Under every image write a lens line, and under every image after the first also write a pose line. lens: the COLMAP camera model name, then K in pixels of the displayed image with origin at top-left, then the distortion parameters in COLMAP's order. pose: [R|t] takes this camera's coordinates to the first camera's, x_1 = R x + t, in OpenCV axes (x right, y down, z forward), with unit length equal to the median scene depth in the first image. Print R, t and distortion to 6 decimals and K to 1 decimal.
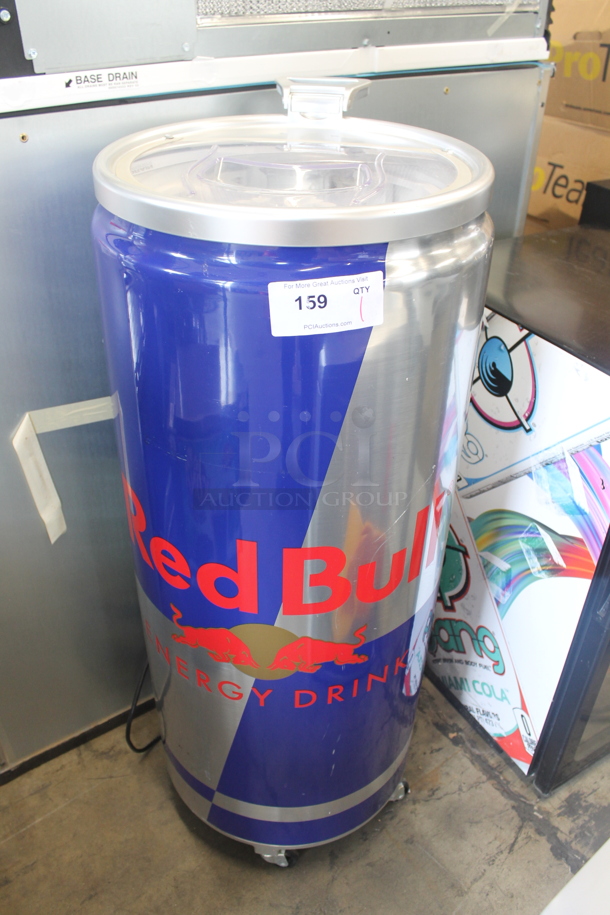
lens RADIAL K [[783.5, 0, 300.5], [0, 783.5, 455.0], [0, 0, 1]] dist [-0.144708, 0.108659]
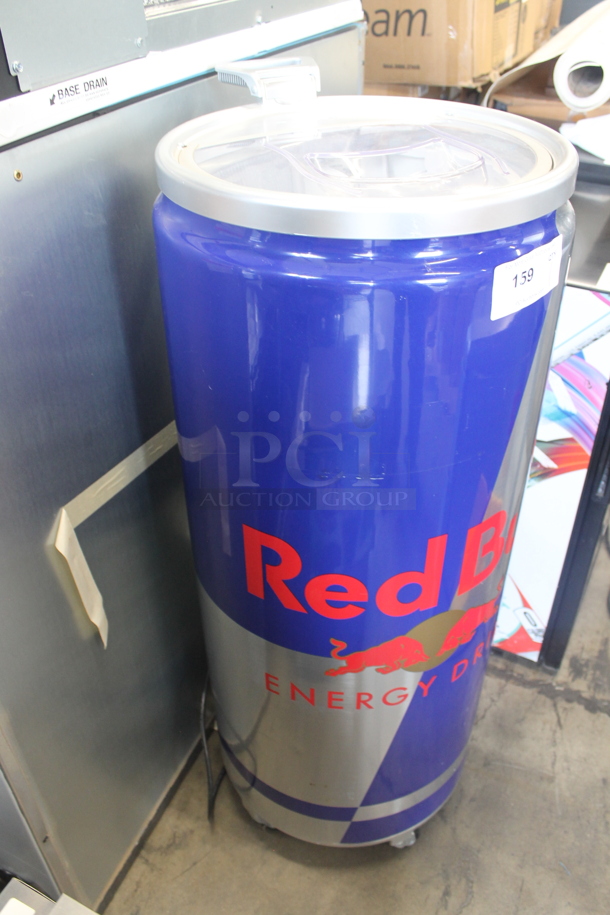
lens RADIAL K [[783.5, 0, 307.0], [0, 783.5, 457.8], [0, 0, 1]] dist [-0.144708, 0.108659]
pose [[0.848977, -0.332774, 0.410487, -0.396973], [0.319338, 0.942004, 0.103204, -0.094087], [-0.421024, 0.043467, 0.906007, 0.124541]]
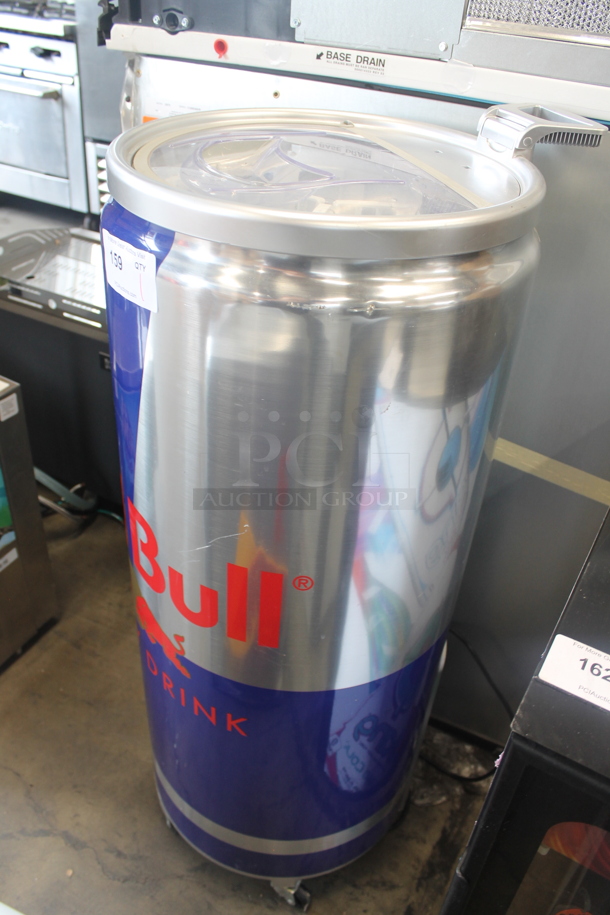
lens RADIAL K [[783.5, 0, 300.1], [0, 783.5, 452.1], [0, 0, 1]] dist [-0.144708, 0.108659]
pose [[0.466302, 0.519398, -0.716092, 0.548538], [-0.542453, 0.807320, 0.232335, -0.203016], [0.698789, 0.280108, 0.658204, 0.319264]]
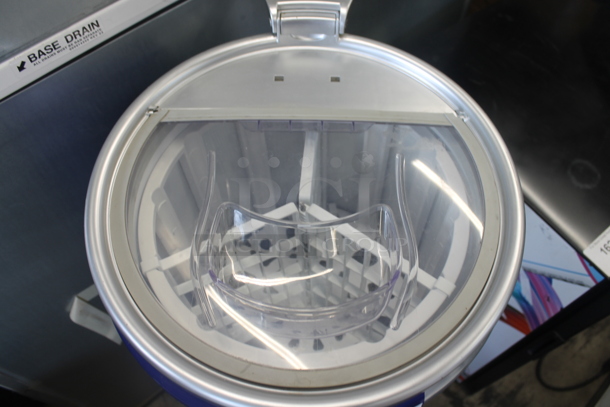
lens RADIAL K [[522.3, 0, 307.2], [0, 522.3, 208.4], [0, 0, 1]] dist [-0.144708, 0.108659]
pose [[0.992279, -0.110908, 0.055520, -0.029805], [0.075062, 0.893353, 0.443042, -0.425489], [-0.098736, -0.435454, 0.894780, 0.296703]]
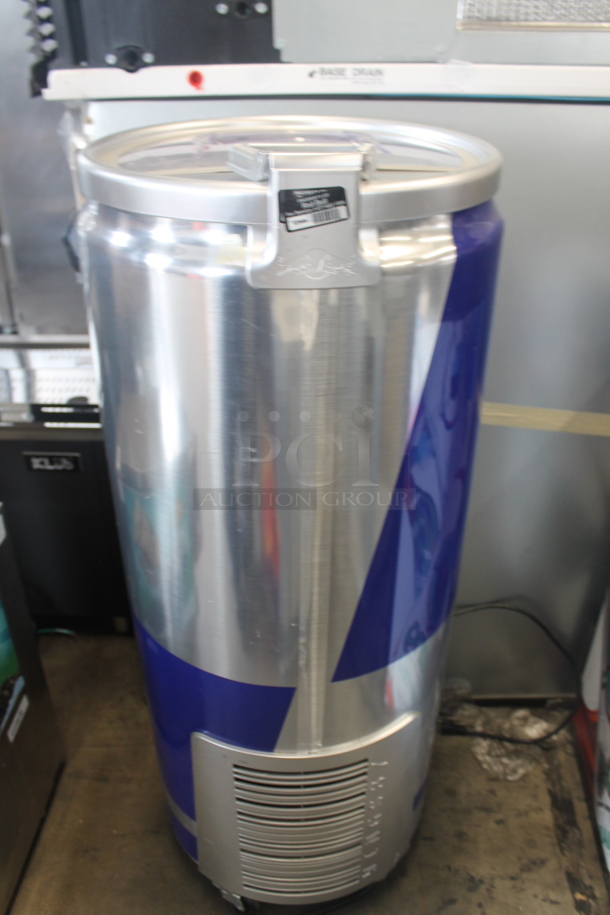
lens RADIAL K [[783.5, 0, 302.9], [0, 783.5, 457.1], [0, 0, 1]] dist [-0.144708, 0.108659]
pose [[0.805199, 0.297114, -0.513203, 0.282739], [-0.323739, 0.945328, 0.039353, -0.020390], [0.496838, 0.134457, 0.857364, 0.119462]]
